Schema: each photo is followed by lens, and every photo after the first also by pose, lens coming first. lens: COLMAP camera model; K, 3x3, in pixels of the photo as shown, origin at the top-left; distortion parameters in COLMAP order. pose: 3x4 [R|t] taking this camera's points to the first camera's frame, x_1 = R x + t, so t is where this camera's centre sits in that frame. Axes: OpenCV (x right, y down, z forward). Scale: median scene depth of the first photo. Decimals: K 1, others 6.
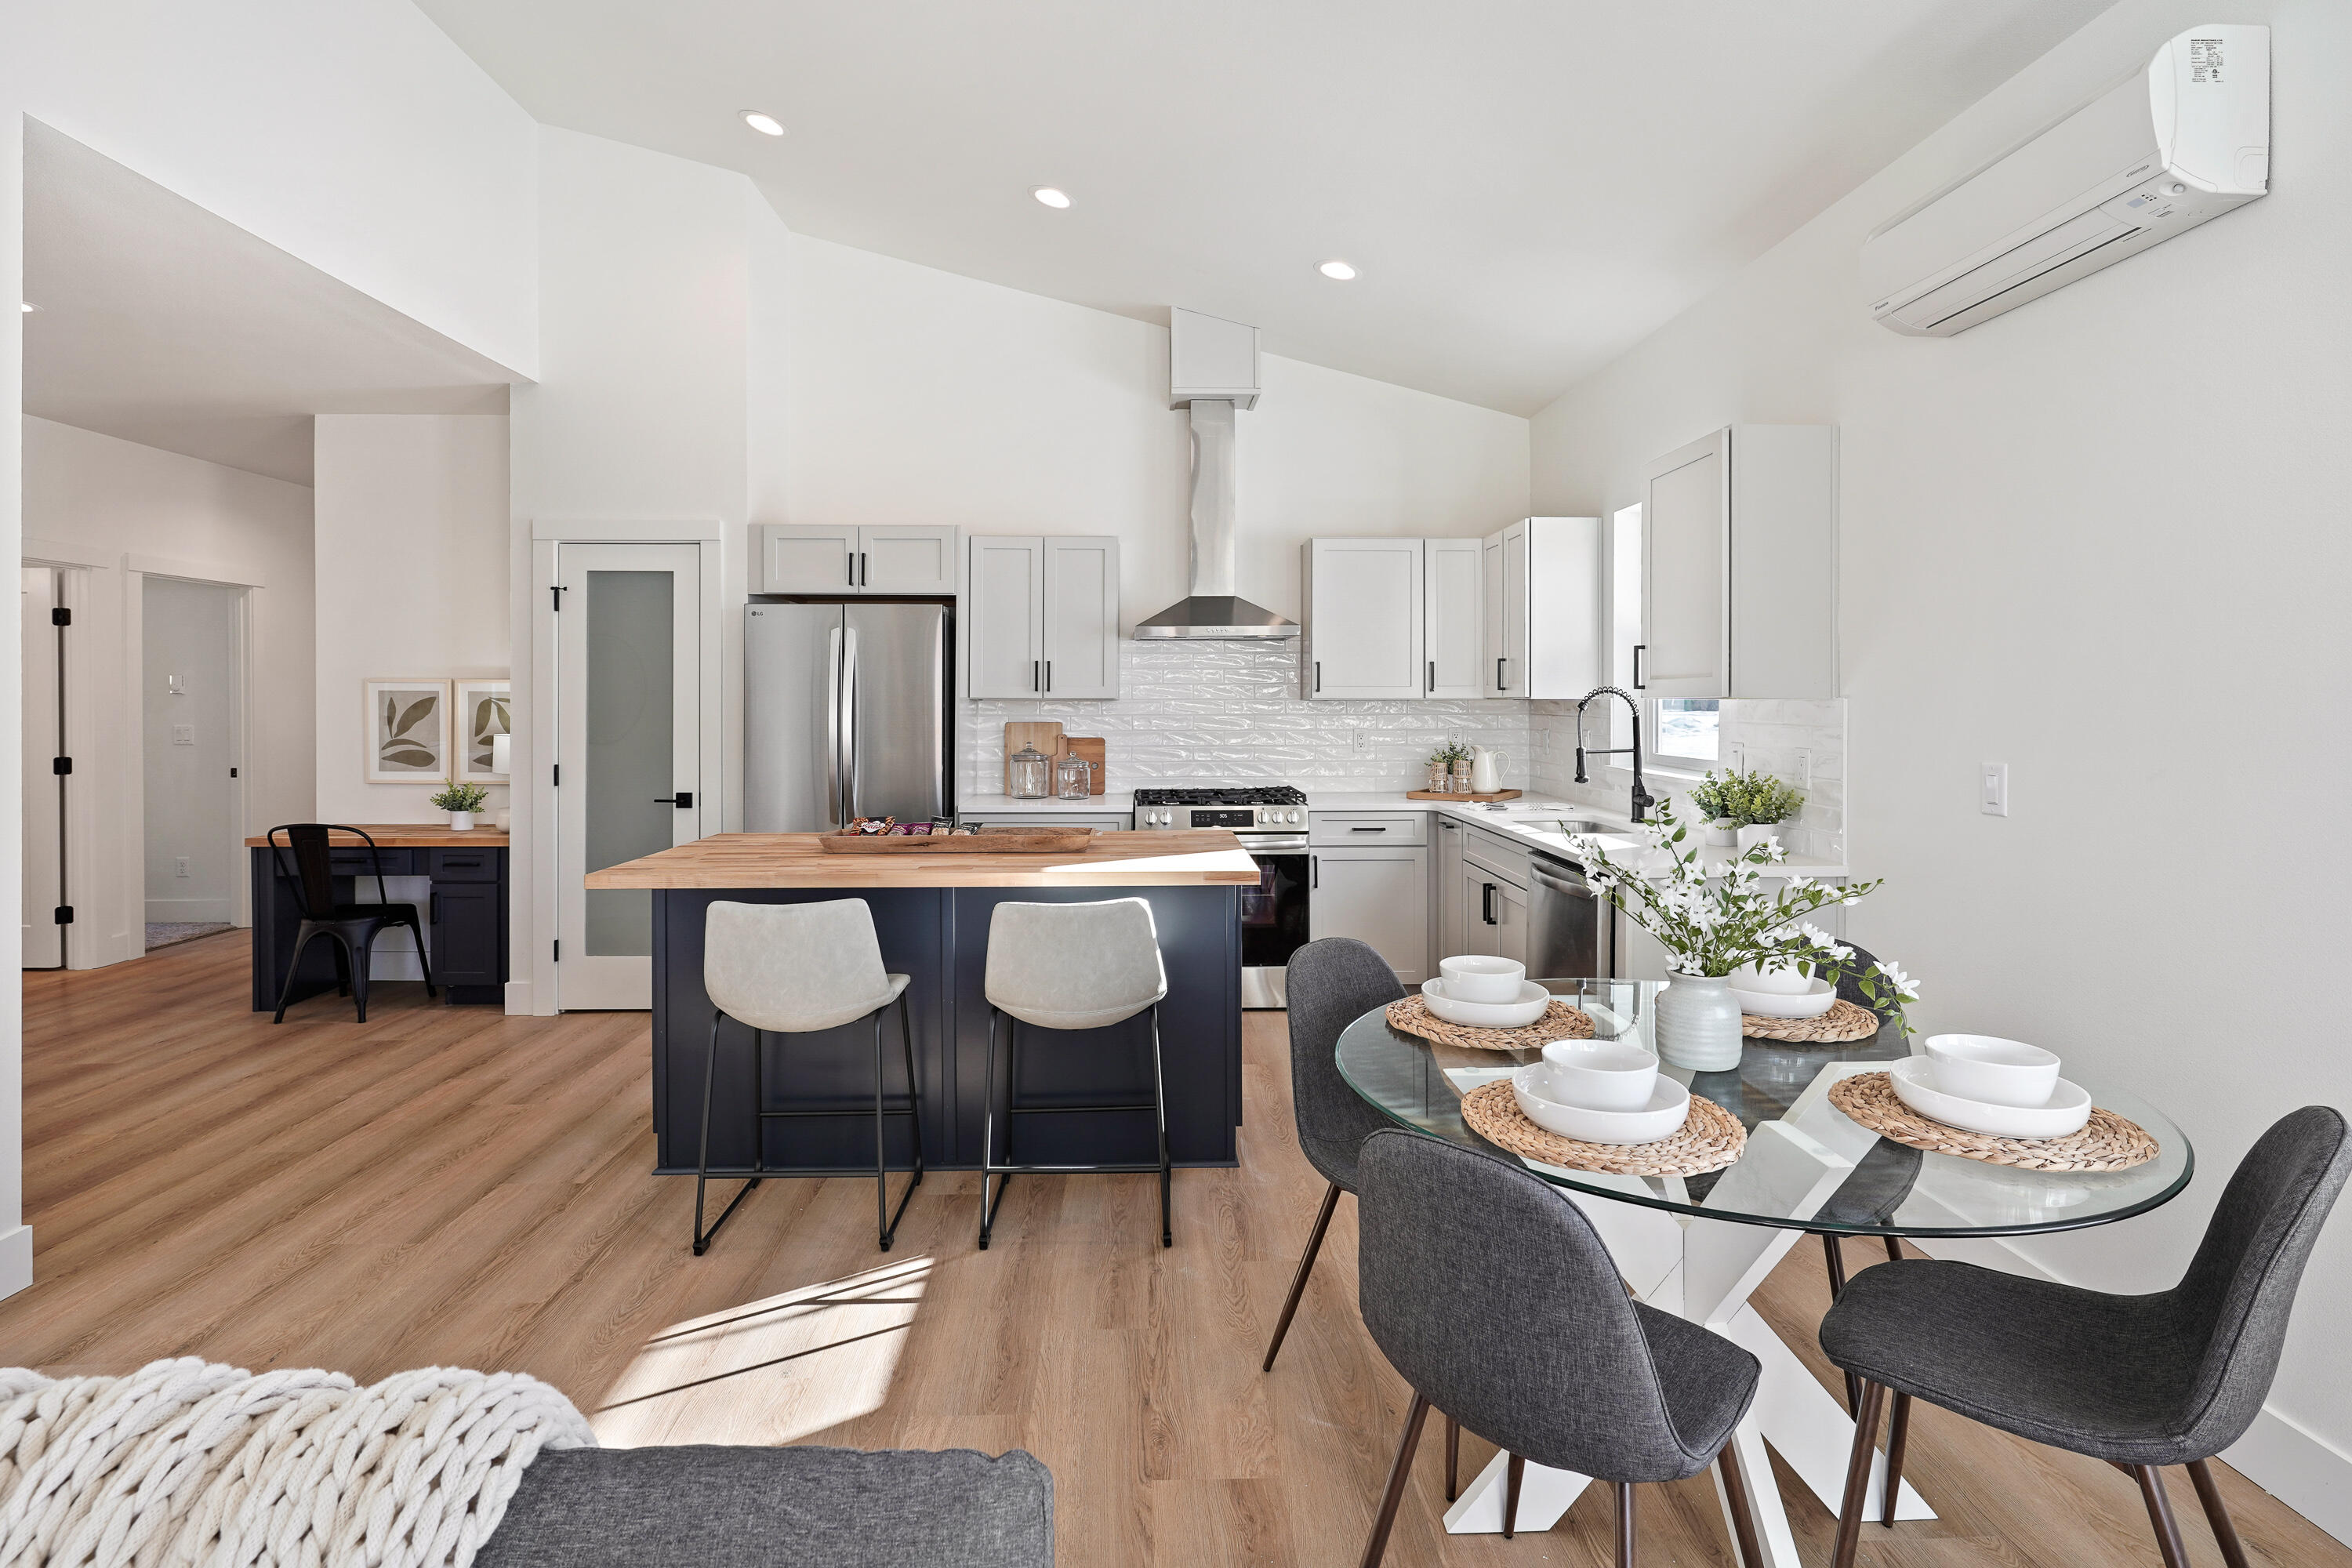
lens RADIAL K [[1170.8, 0, 1175.1], [0, 1170.8, 715.2], [0, 0, 1]] dist [-0.001119, 0.000024]
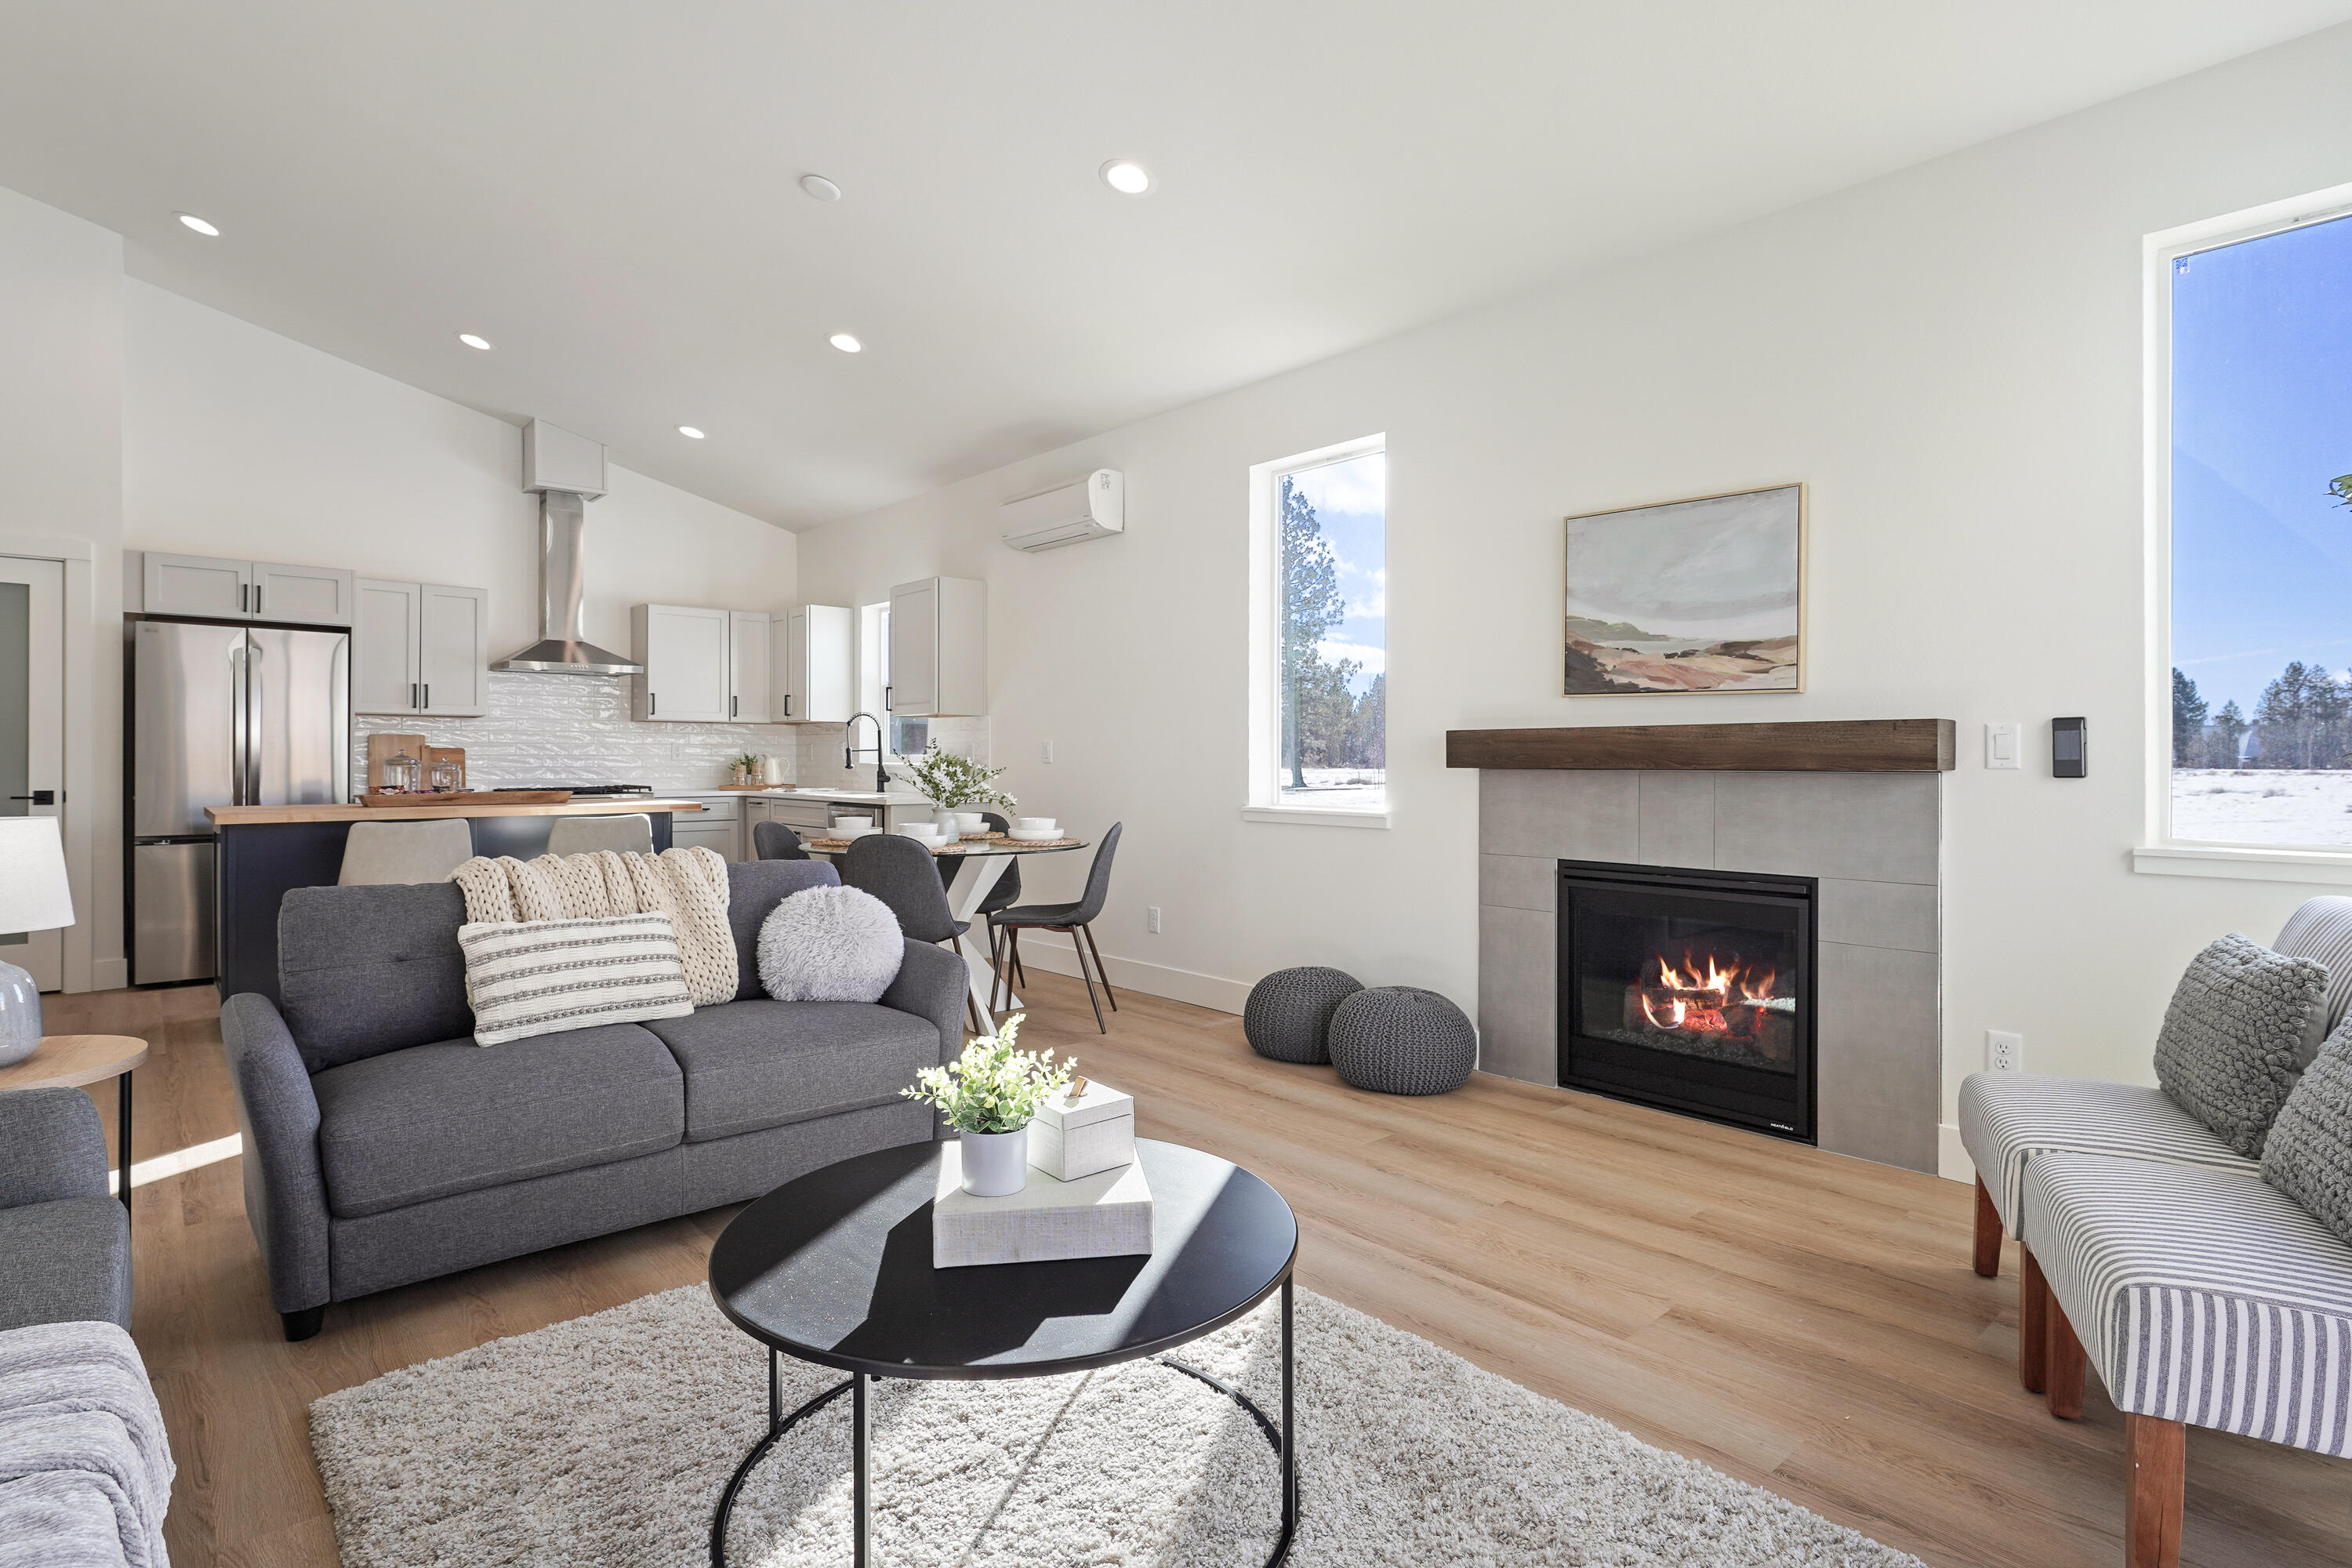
lens RADIAL K [[1182.6, 0, 1203.0], [0, 1182.6, 762.8], [0, 0, 1]] dist [-0.004222, -0.000329]
pose [[0.758253, 0.000547, 0.651960, -0.314165], [0.005537, 0.999958, -0.007278, 0.053806], [-0.651937, 0.009129, 0.758219, -0.517863]]
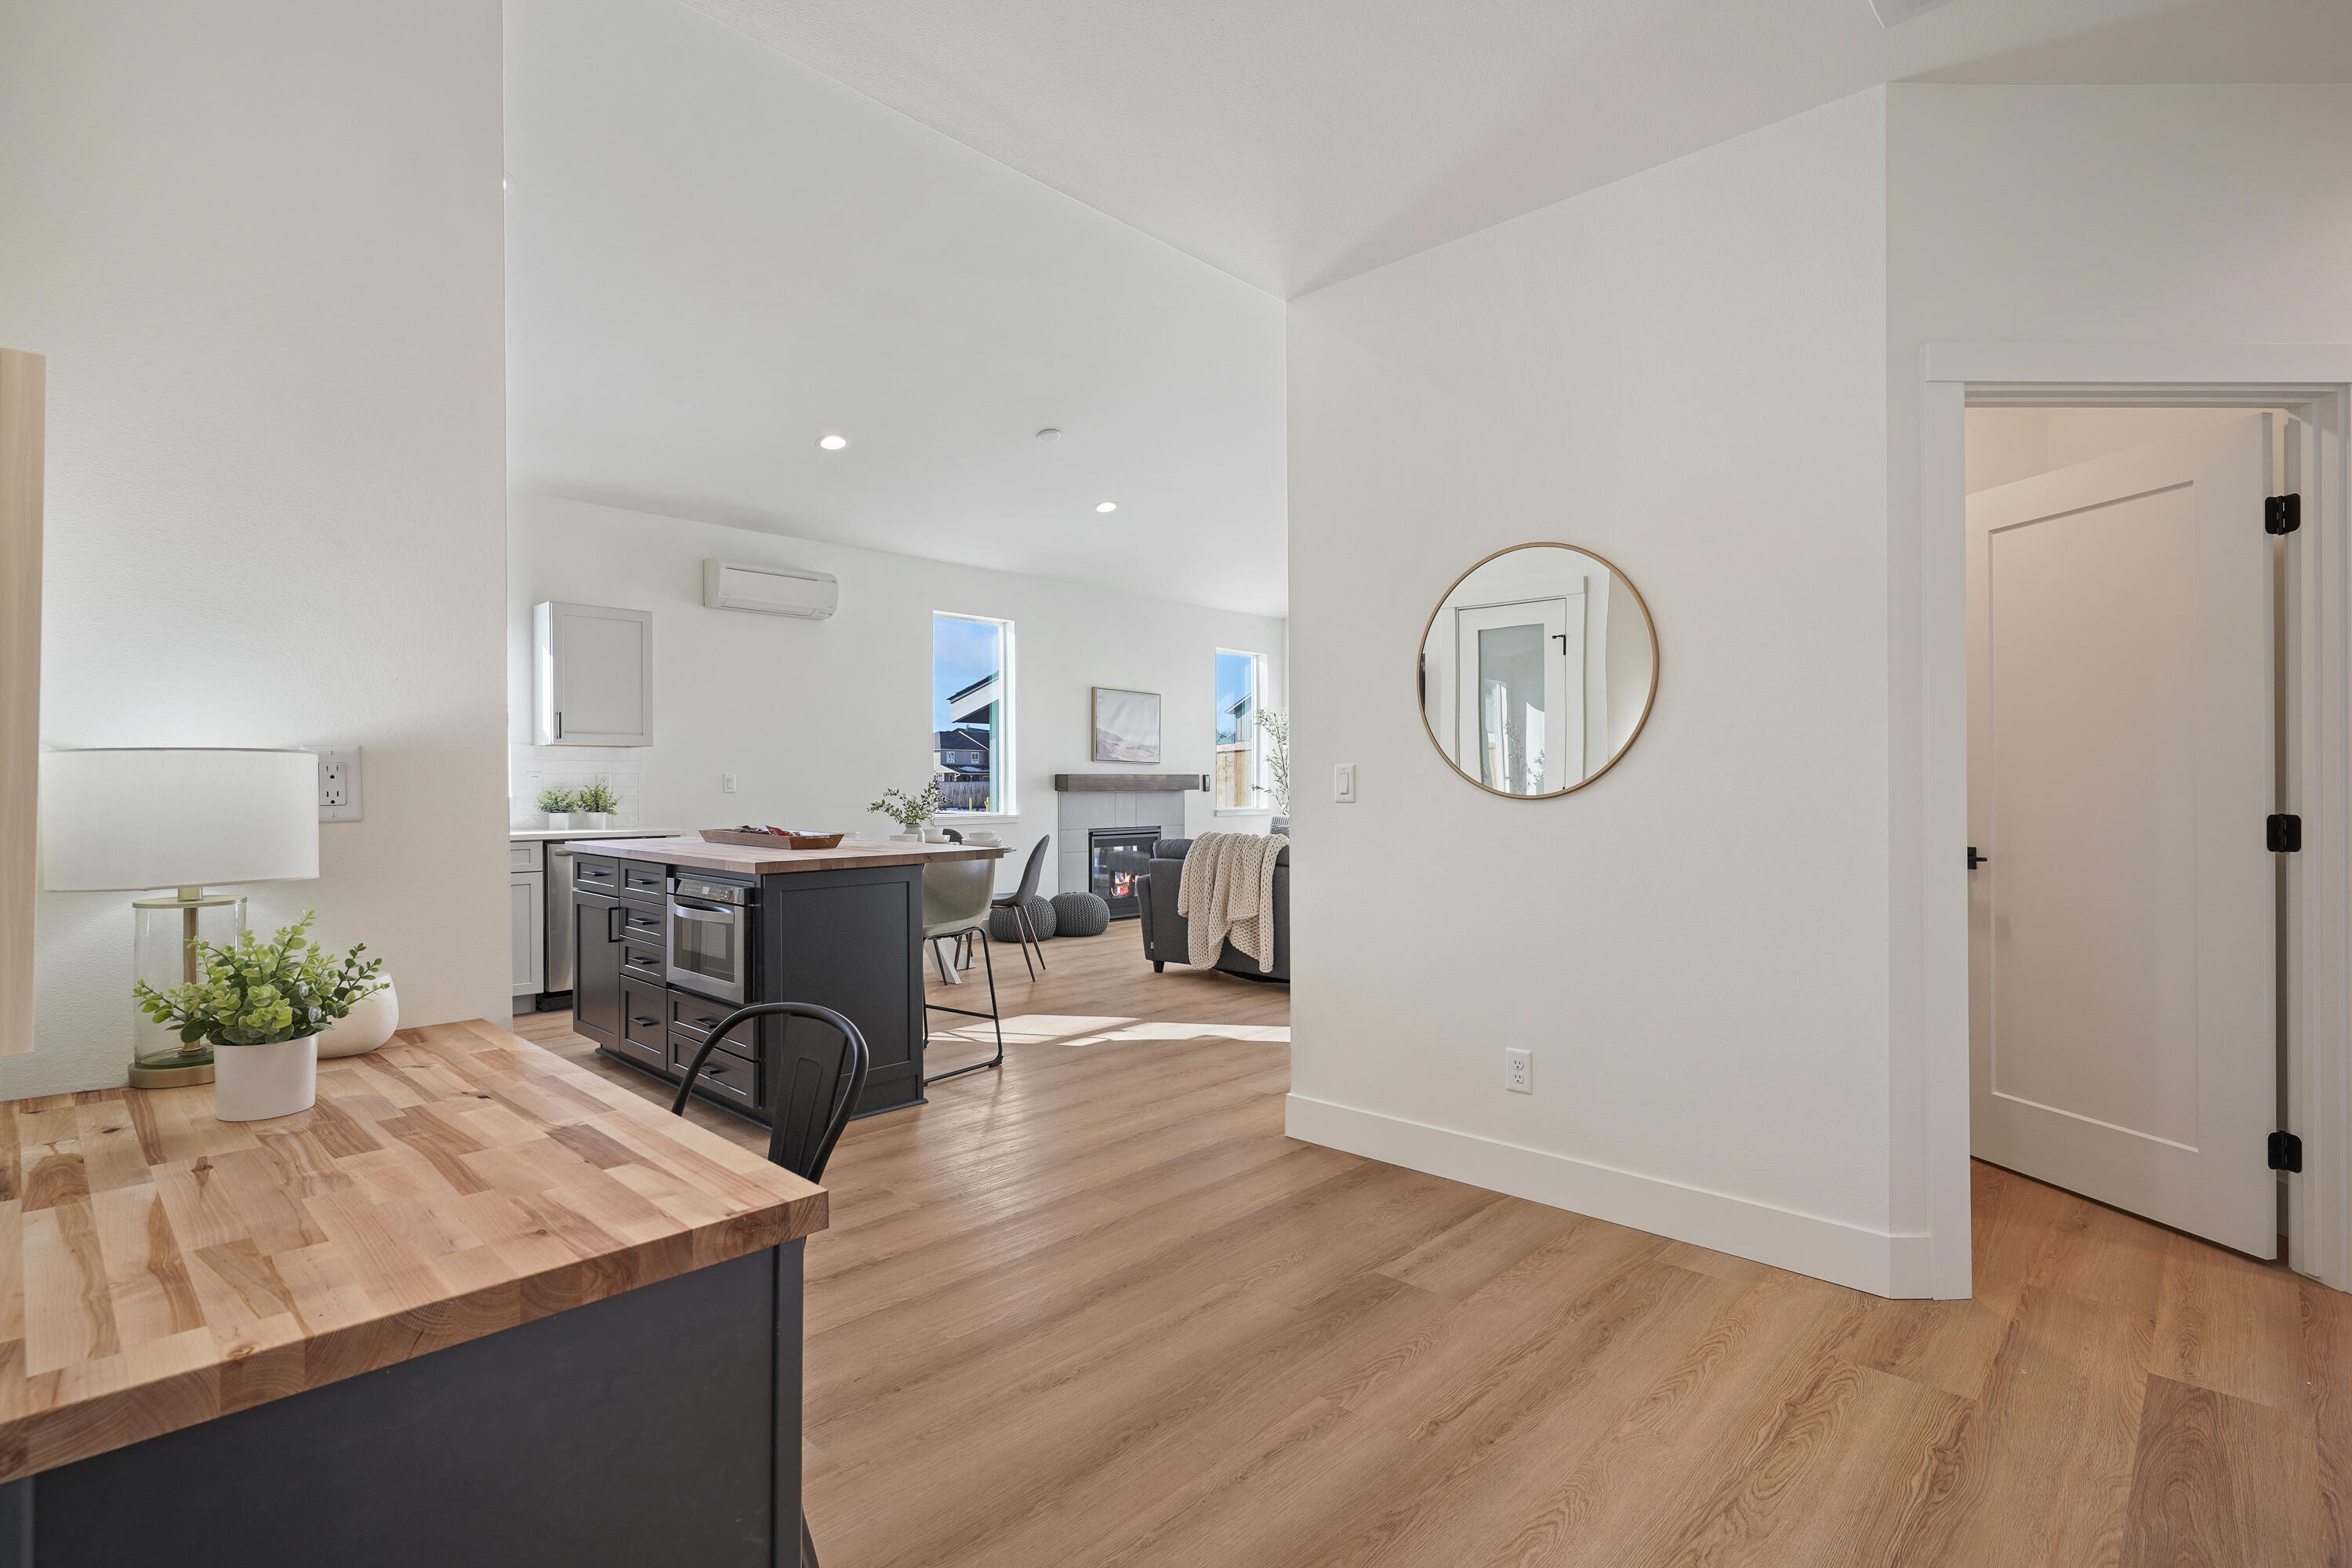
lens RADIAL K [[1127.5, 0, 1186.7], [0, 1127.5, 777.6], [0, 0, 1]] dist [-0.001228, 0.001481]
pose [[-0.711091, 0.006030, 0.703074, -0.995409], [0.011832, 0.999924, 0.003391, 0.027526], [-0.703001, 0.010730, -0.711108, 1.101358]]
